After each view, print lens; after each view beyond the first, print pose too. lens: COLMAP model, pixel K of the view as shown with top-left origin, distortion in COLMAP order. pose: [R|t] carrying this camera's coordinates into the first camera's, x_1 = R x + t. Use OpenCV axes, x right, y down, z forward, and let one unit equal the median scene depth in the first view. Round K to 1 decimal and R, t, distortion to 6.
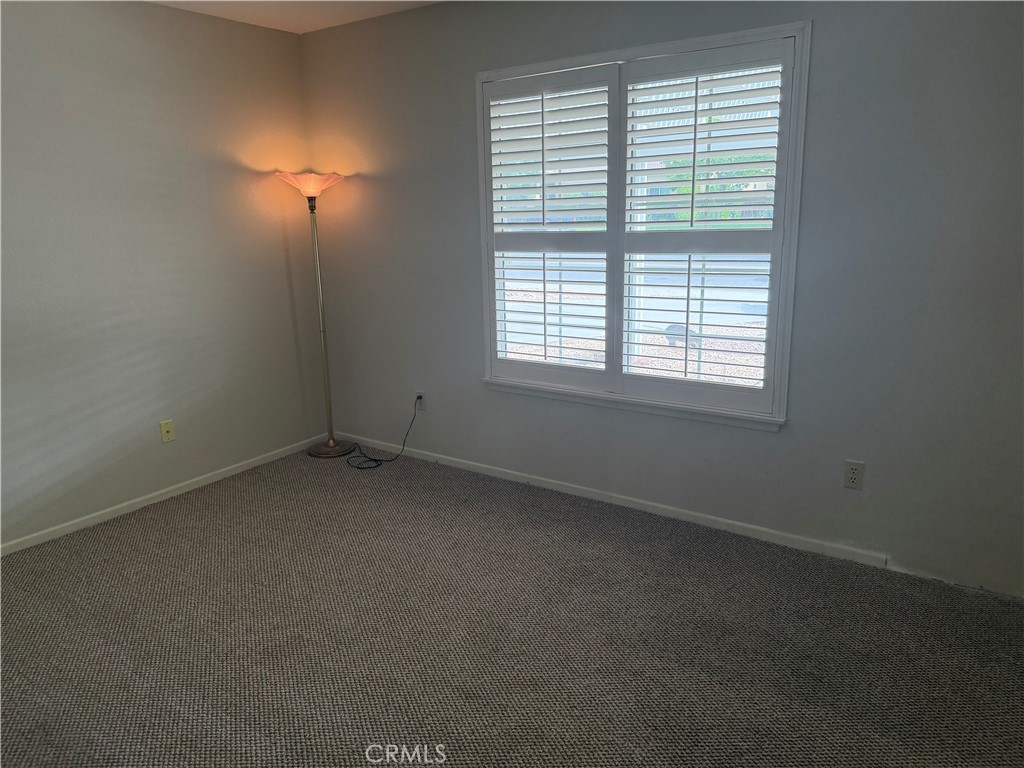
lens RADIAL K [[710.8, 0, 511.5], [0, 710.8, 390.1], [0, 0, 1]] dist [0.004699, -0.002831]
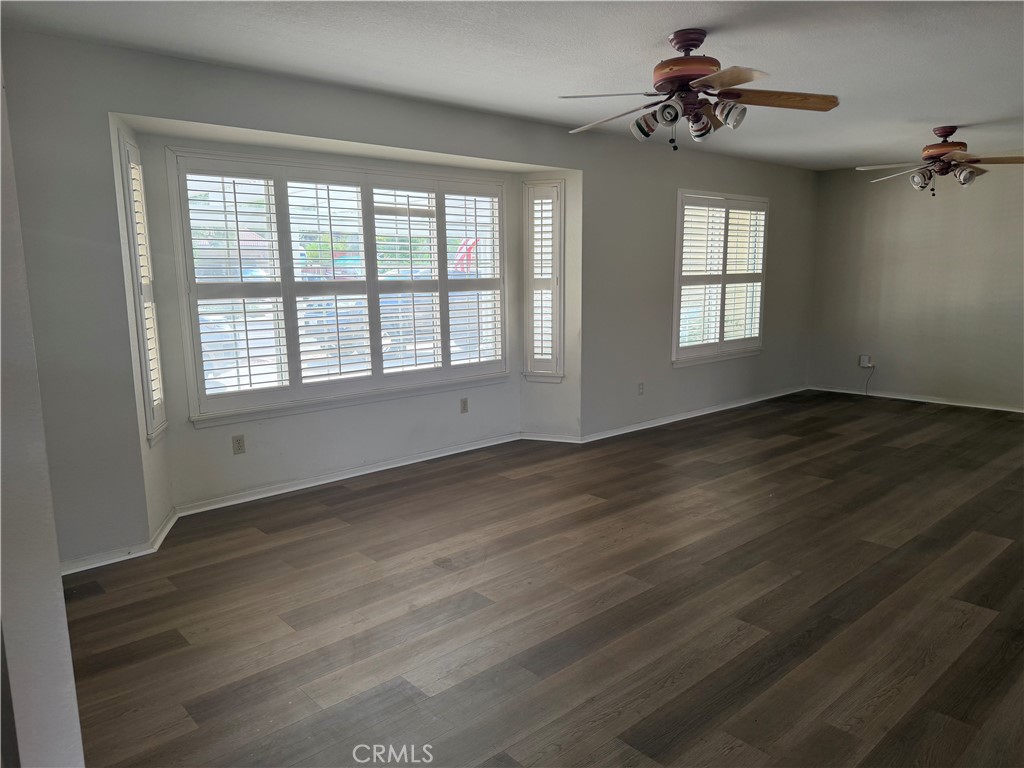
lens RADIAL K [[710.8, 0, 509.4], [0, 710.8, 381.2], [0, 0, 1]] dist [0.004699, -0.002831]
pose [[0.312935, -0.148582, 0.938081, -1.934787], [0.213051, 0.973499, 0.083120, -0.208447], [-0.925571, 0.173847, 0.336297, 0.862066]]
